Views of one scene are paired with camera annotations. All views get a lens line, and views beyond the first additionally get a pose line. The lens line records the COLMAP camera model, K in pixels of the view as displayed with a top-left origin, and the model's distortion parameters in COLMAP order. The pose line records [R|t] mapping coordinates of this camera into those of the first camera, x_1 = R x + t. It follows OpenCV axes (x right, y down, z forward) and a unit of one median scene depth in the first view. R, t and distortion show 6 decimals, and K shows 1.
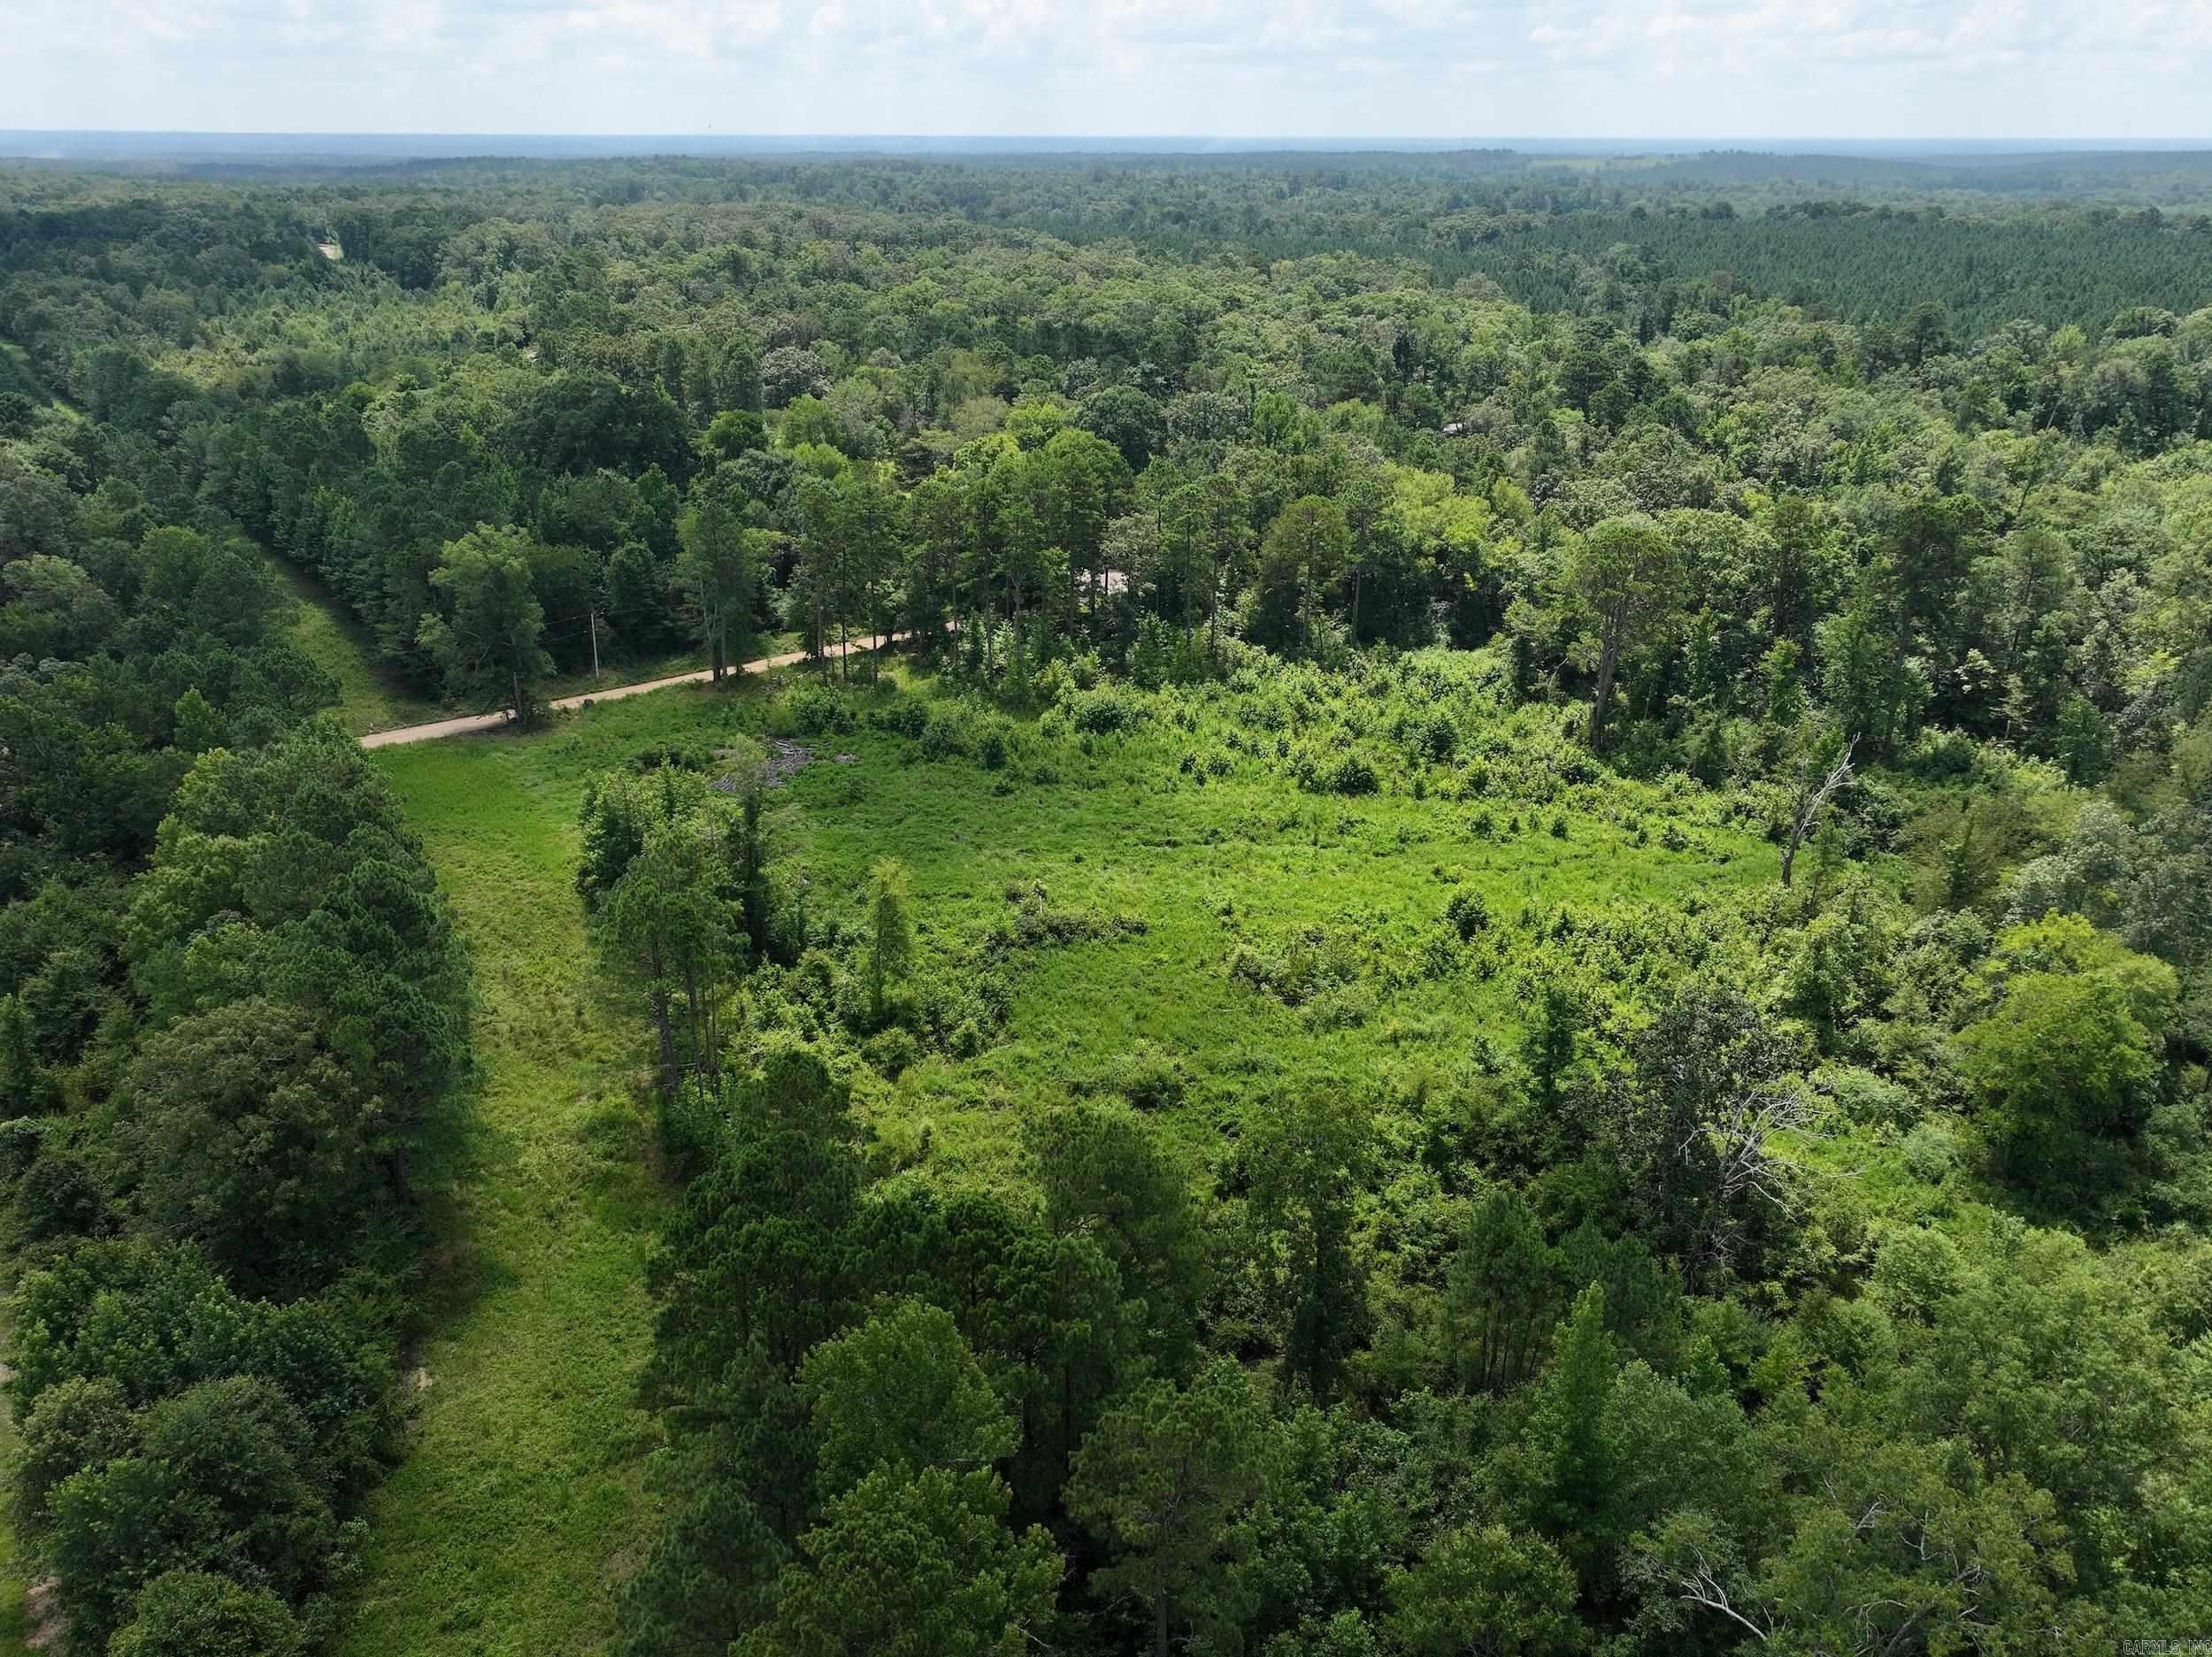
lens RADIAL K [[1684.6, 0, 1113.9], [0, 1684.6, 823.7], [0, 0, 1]] dist [0.007322, -0.009373]
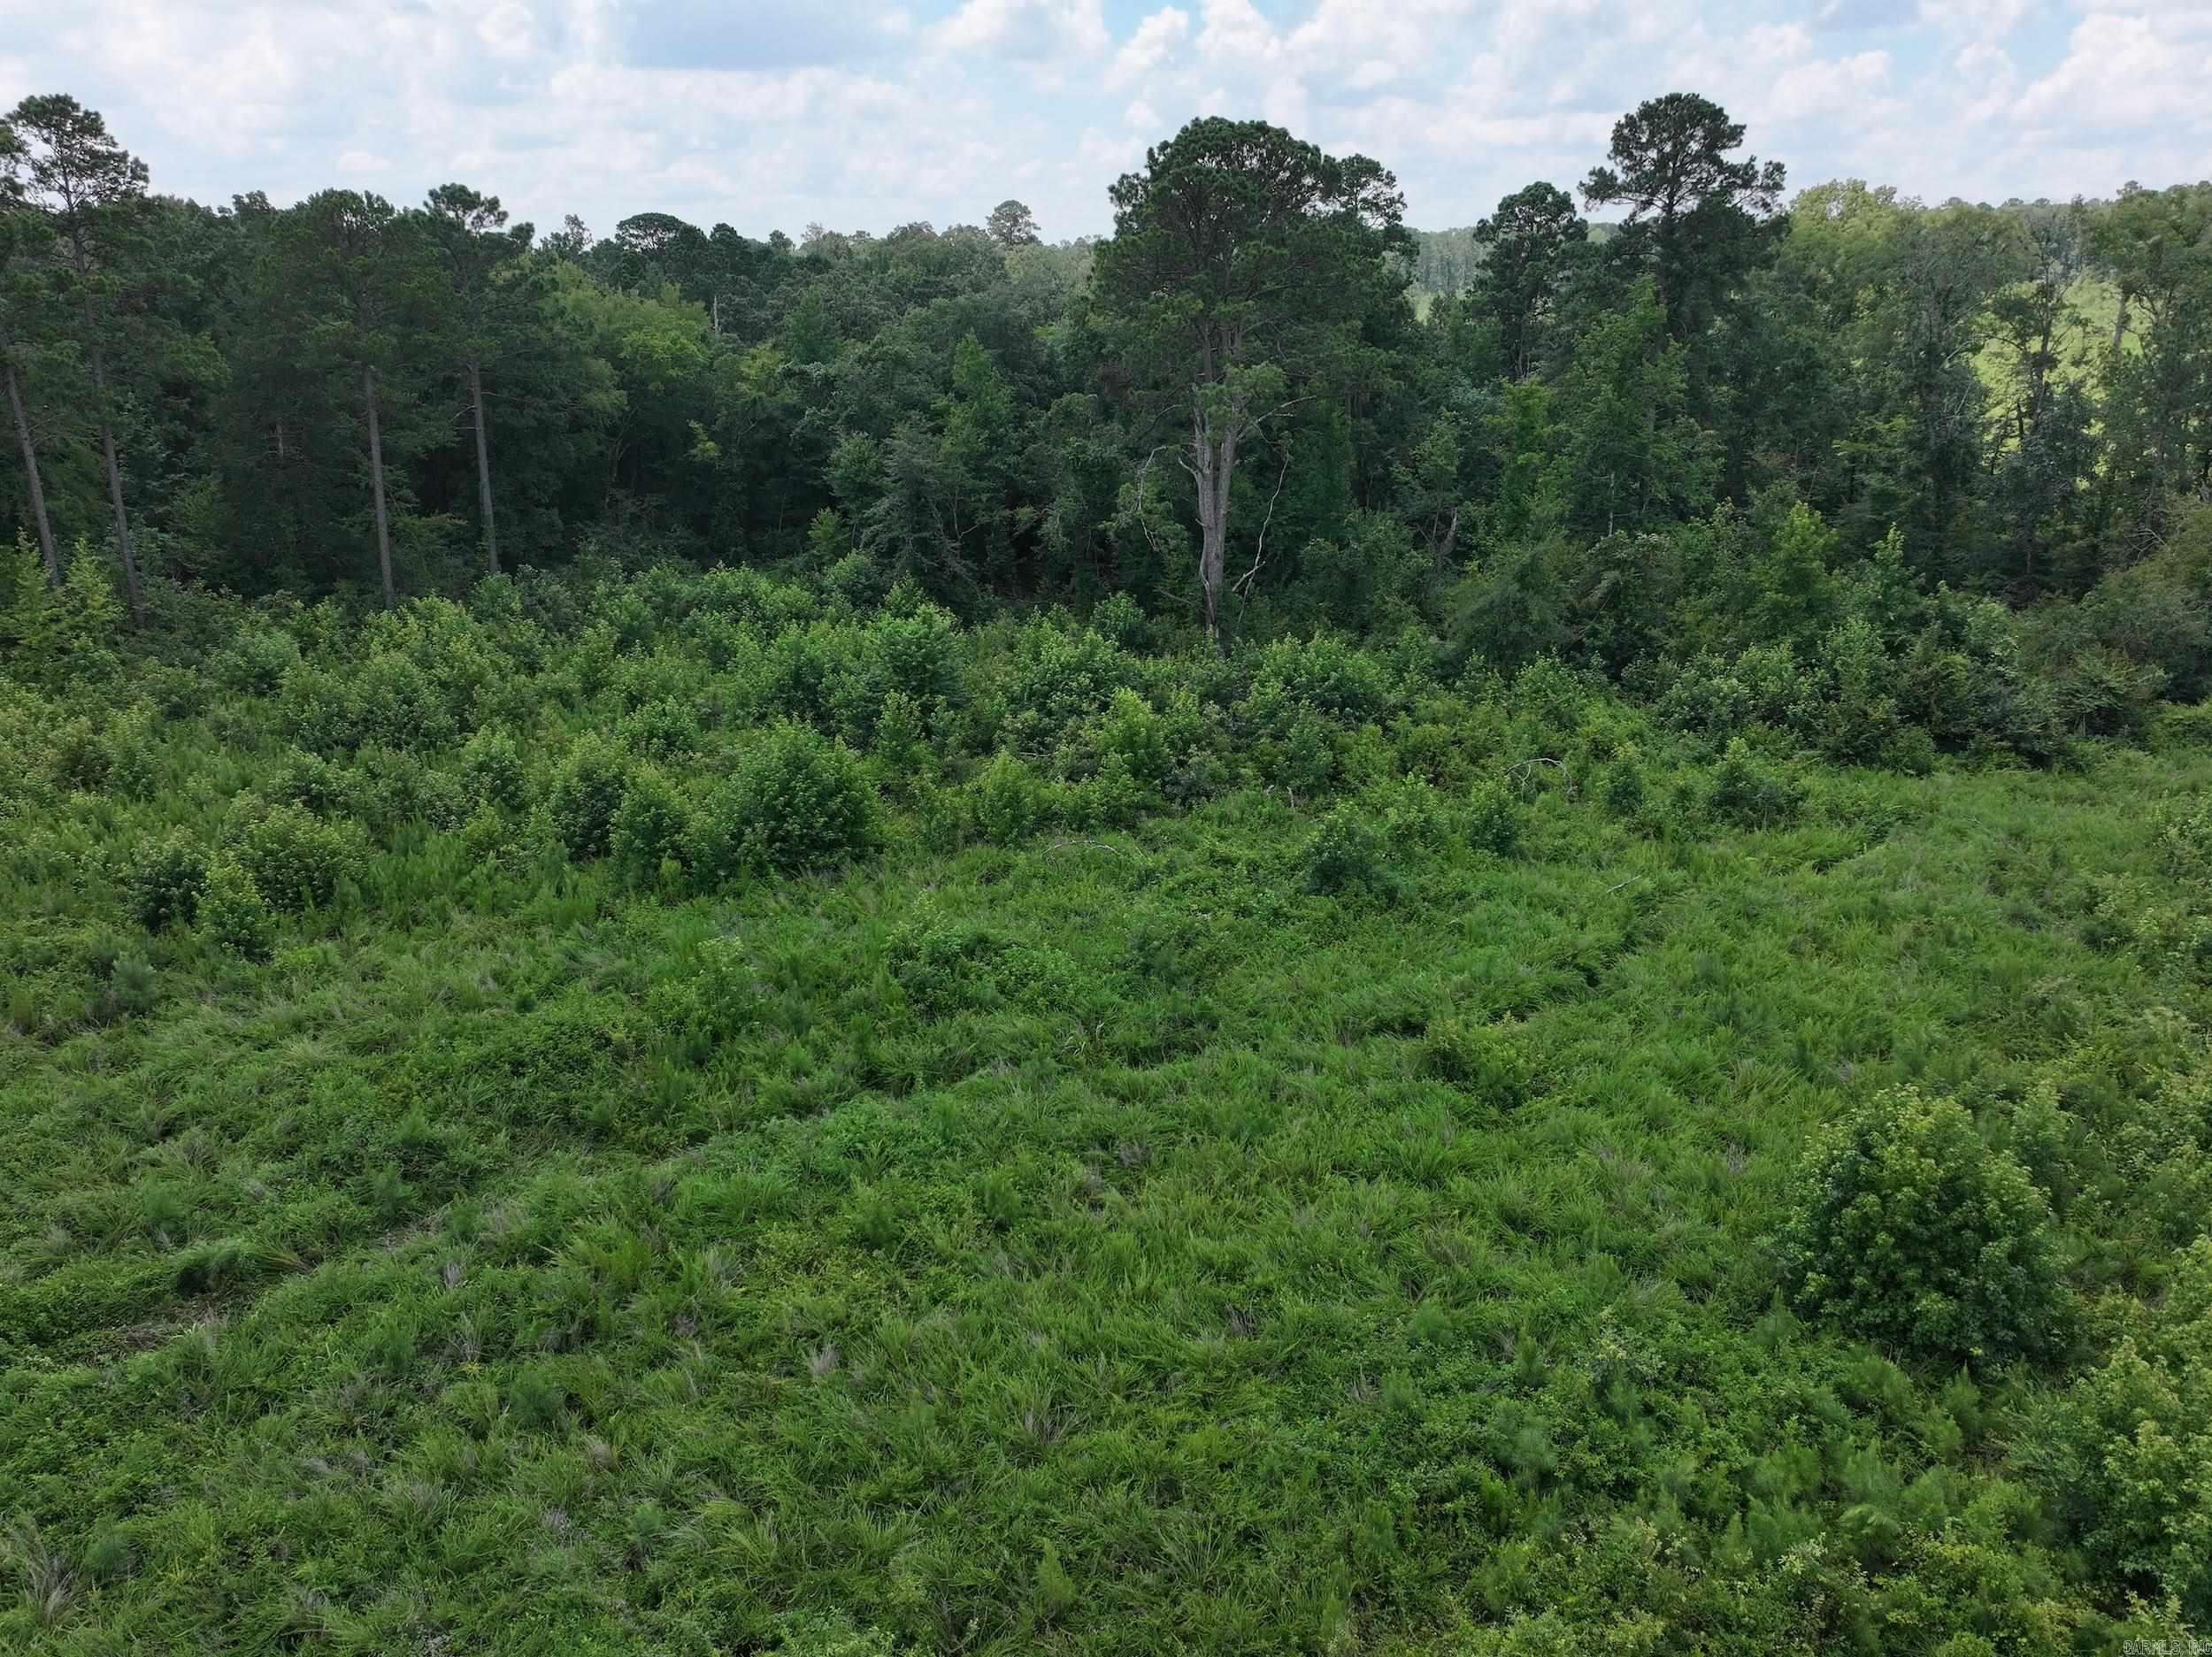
lens RADIAL K [[1684.6, 0, 1113.9], [0, 1684.6, 823.7], [0, 0, 1]] dist [0.007322, -0.009373]
pose [[0.805940, -0.184567, 0.562490, 0.017667], [0.220843, 0.975303, 0.003594, -0.015562], [-0.549261, 0.121325, 0.826796, 0.718866]]
